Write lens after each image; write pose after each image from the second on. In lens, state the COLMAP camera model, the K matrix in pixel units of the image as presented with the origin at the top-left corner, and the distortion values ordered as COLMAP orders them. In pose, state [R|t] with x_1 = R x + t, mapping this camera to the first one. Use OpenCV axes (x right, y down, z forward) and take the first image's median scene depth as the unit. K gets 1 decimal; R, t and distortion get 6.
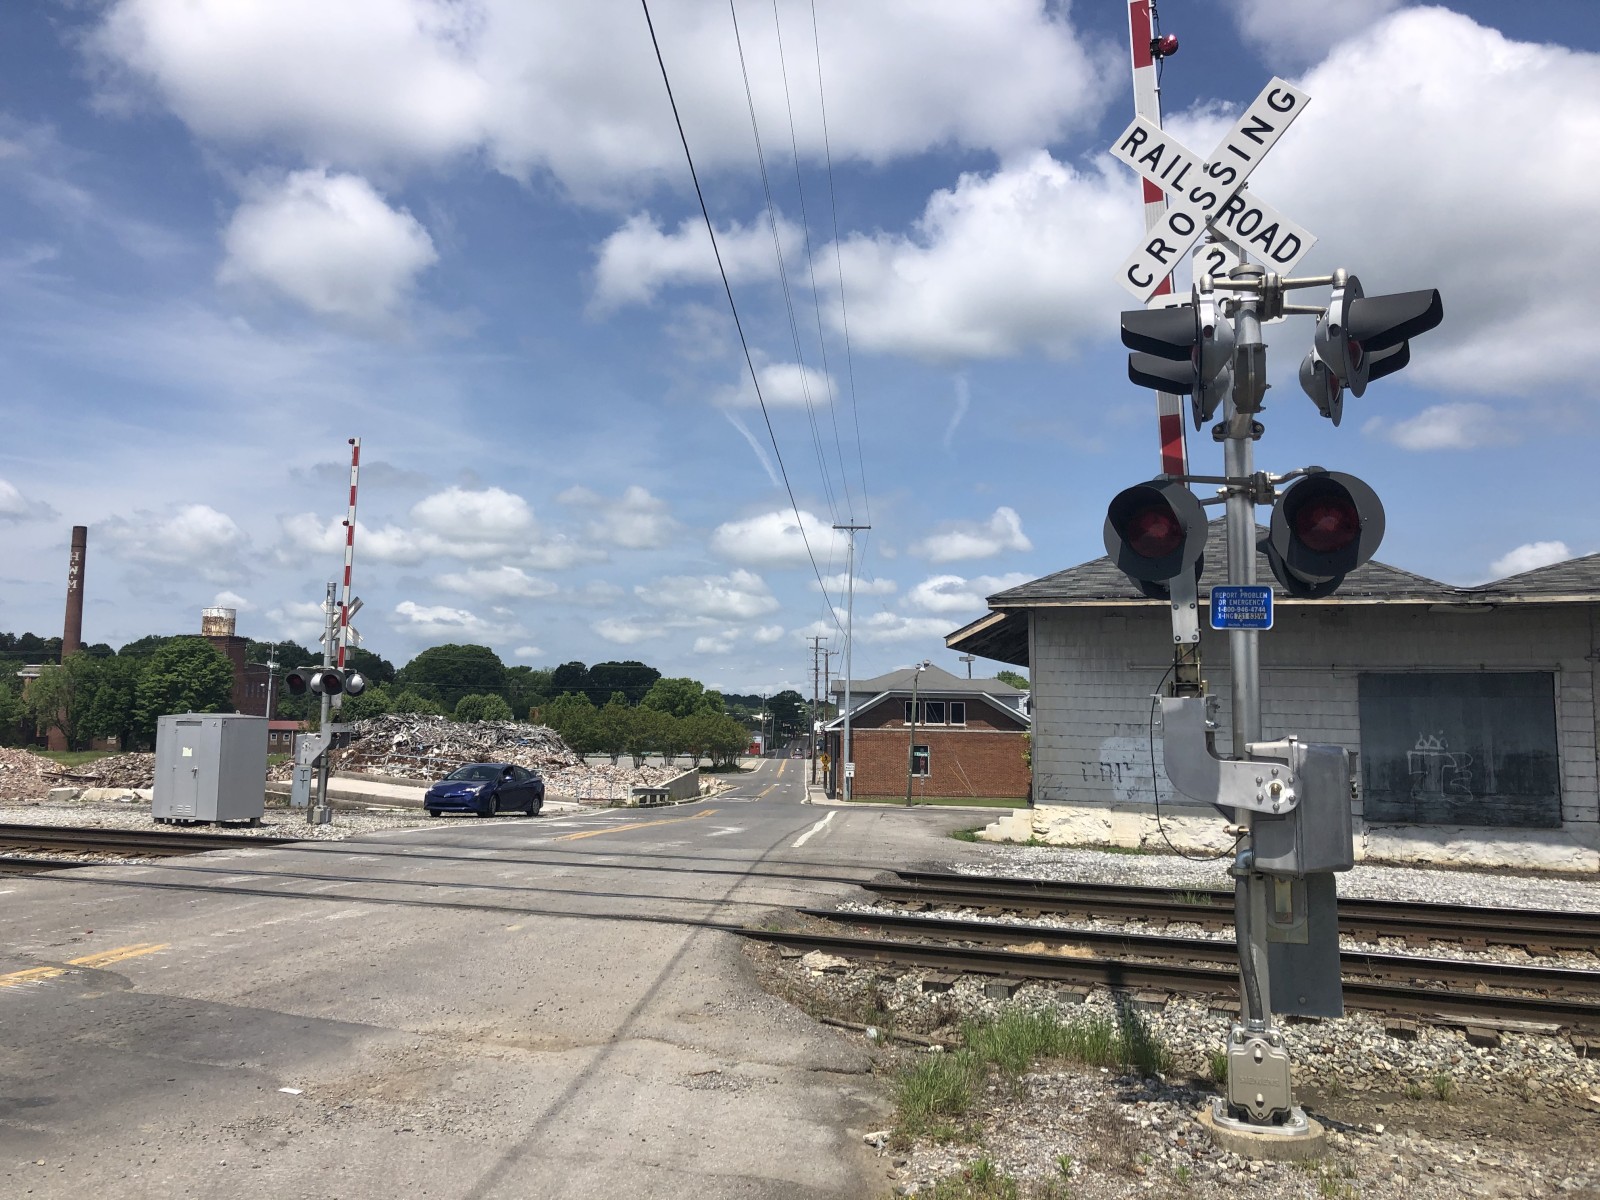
lens RADIAL K [[1314.0, 0, 791.4], [0, 1314.0, 565.0], [0, 0, 1]] dist [0.051533, -0.041098]
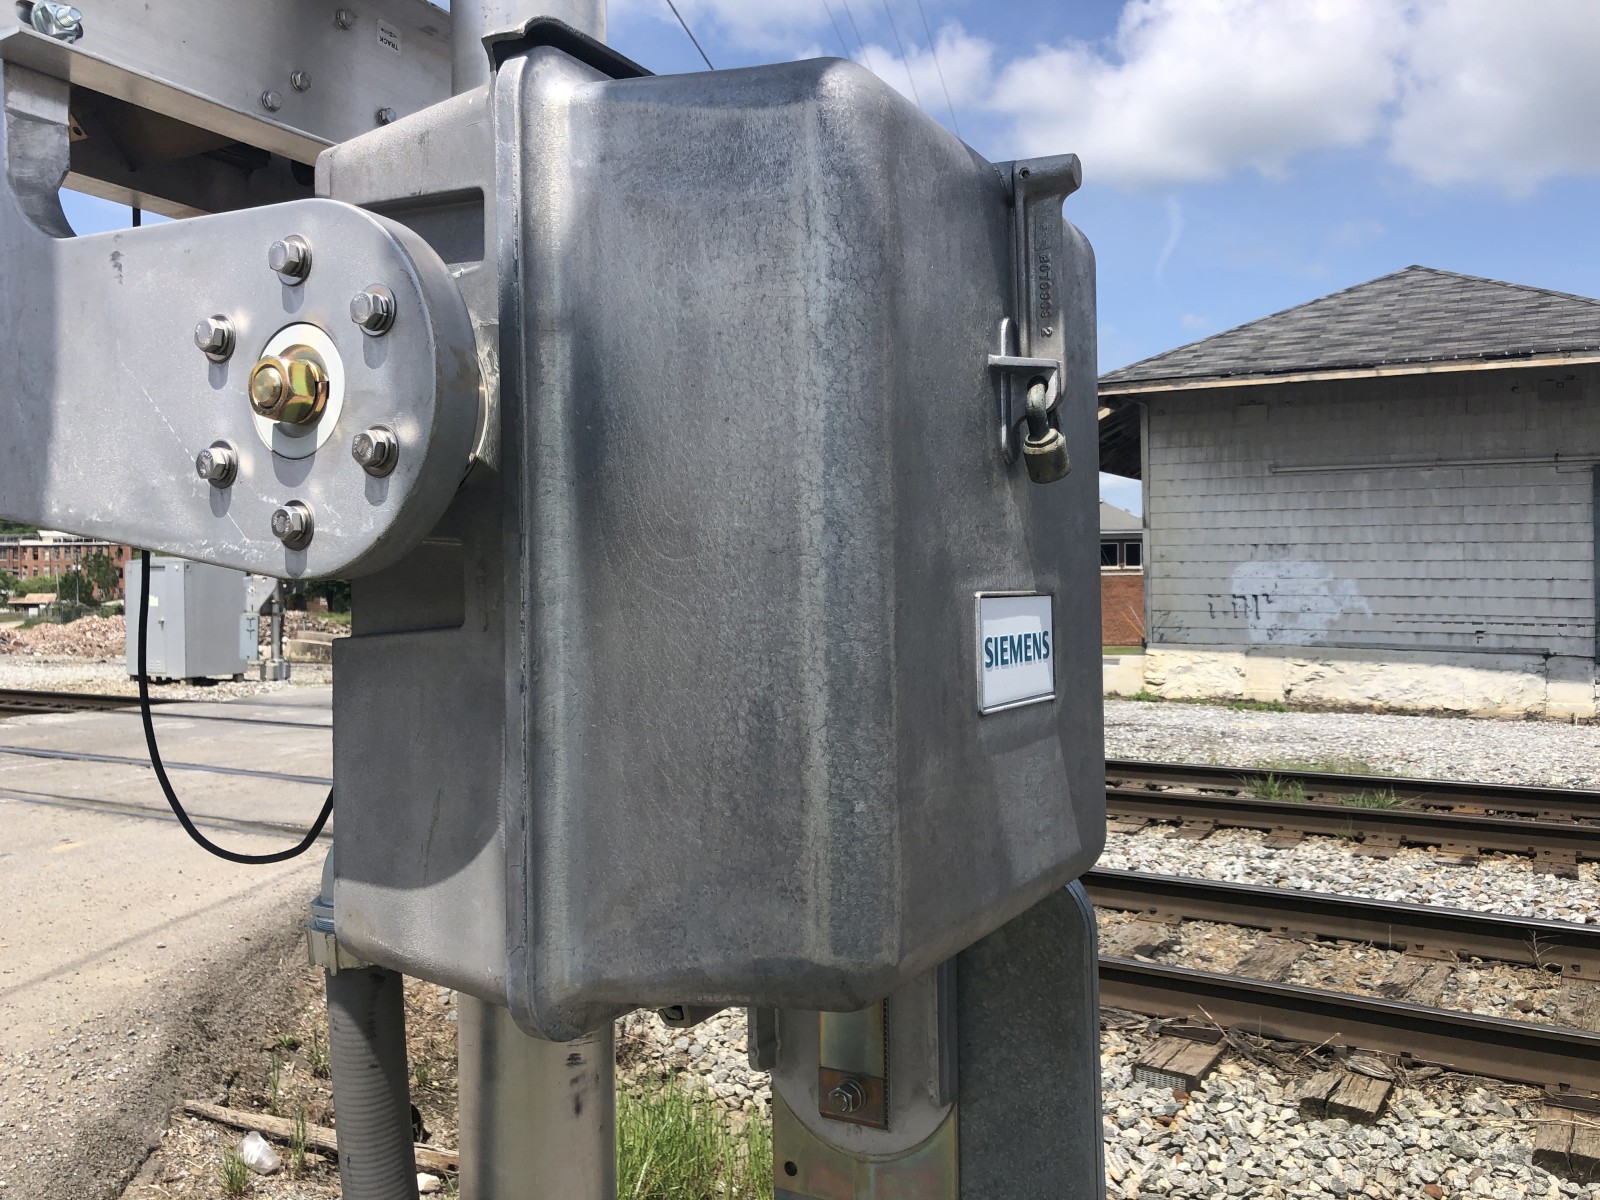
lens RADIAL K [[1314.0, 0, 805.1], [0, 1314.0, 573.2], [0, 0, 1]] dist [0.051533, -0.041098]
pose [[0.989123, -0.020308, -0.145684, 0.099744], [0.037010, 0.992920, 0.112869, 0.040170], [0.142360, -0.117033, 0.982872, 0.202420]]
